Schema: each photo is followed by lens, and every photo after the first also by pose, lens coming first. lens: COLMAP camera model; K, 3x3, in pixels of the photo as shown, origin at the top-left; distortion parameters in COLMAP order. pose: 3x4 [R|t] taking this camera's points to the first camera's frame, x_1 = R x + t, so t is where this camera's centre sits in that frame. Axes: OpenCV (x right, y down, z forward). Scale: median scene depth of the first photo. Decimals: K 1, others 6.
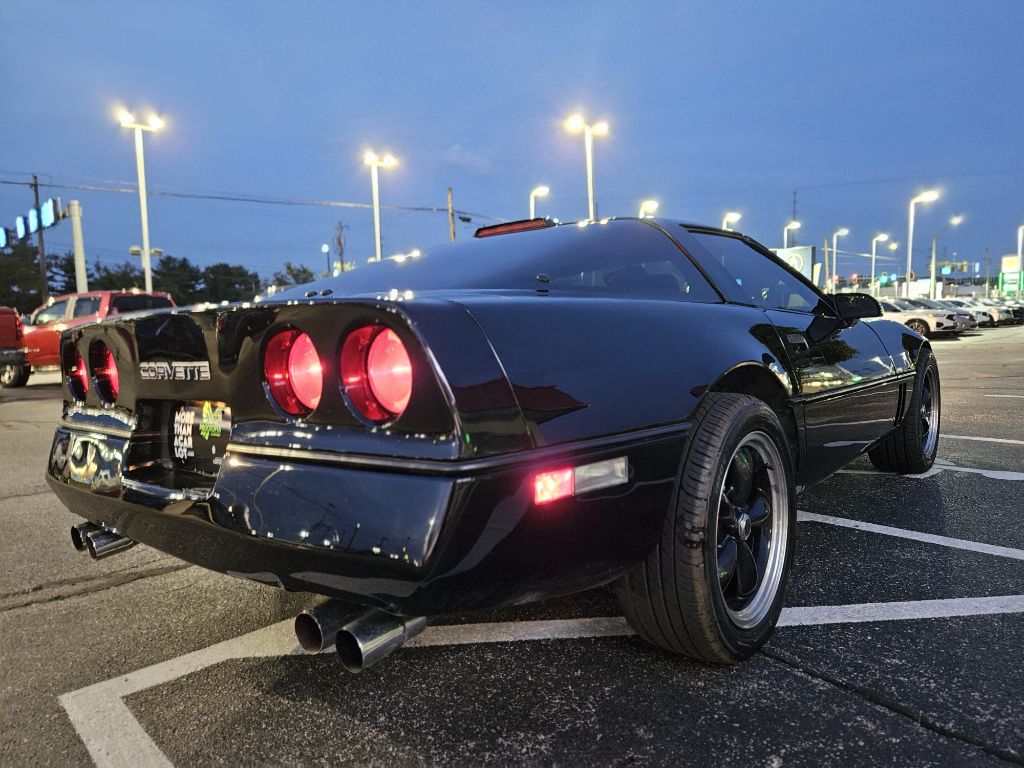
lens RADIAL K [[694.8, 0, 508.9], [0, 694.8, 391.3], [0, 0, 1]] dist [0.045593, -0.039318]
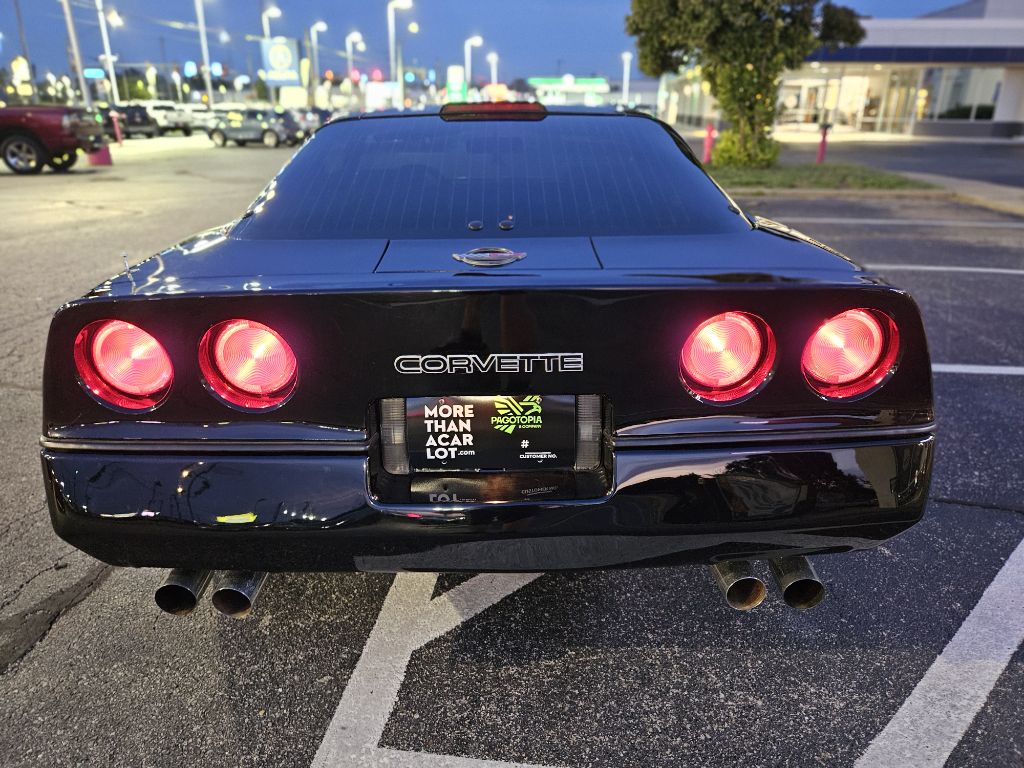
lens RADIAL K [[694.8, 0, 510.1], [0, 694.8, 385.4], [0, 0, 1]] dist [0.045593, -0.039318]
pose [[0.754430, -0.199154, 0.625438, -0.850690], [0.025541, 0.961045, 0.275211, -0.194776], [-0.655883, -0.191653, 0.730127, 0.365946]]
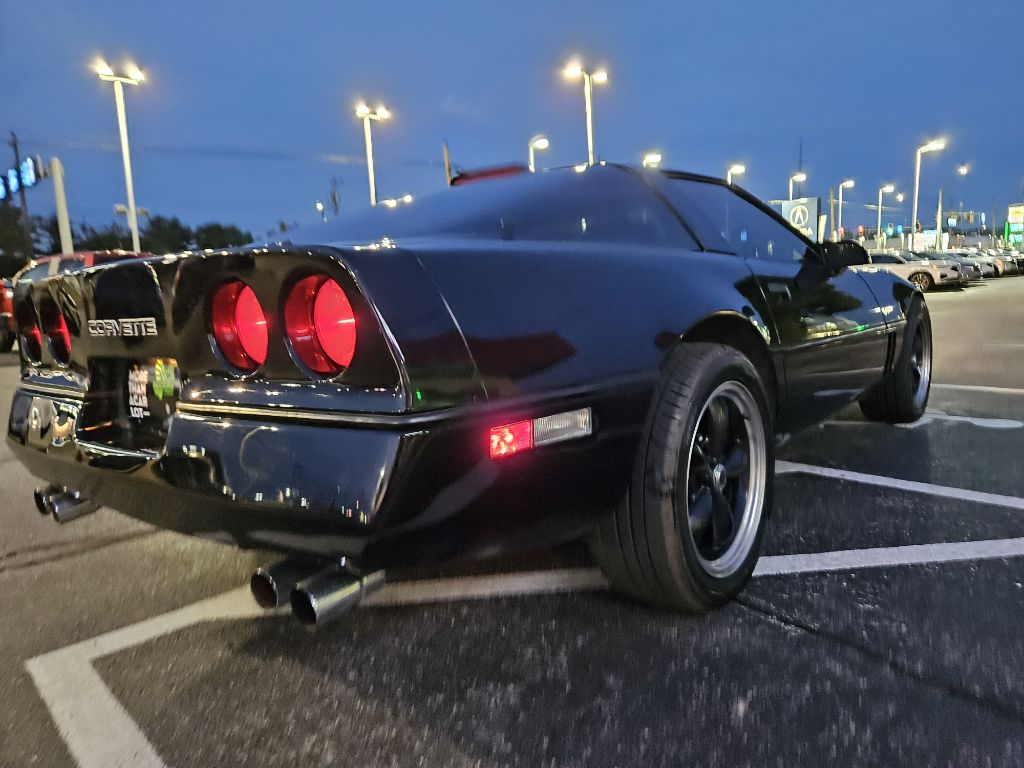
lens RADIAL K [[694.8, 0, 535.6], [0, 694.8, 393.7], [0, 0, 1]] dist [0.045593, -0.039318]
pose [[0.999693, -0.016894, 0.018123, 0.061421], [0.015765, 0.998030, 0.060720, 0.010924], [-0.019113, -0.060416, 0.997990, 0.023398]]
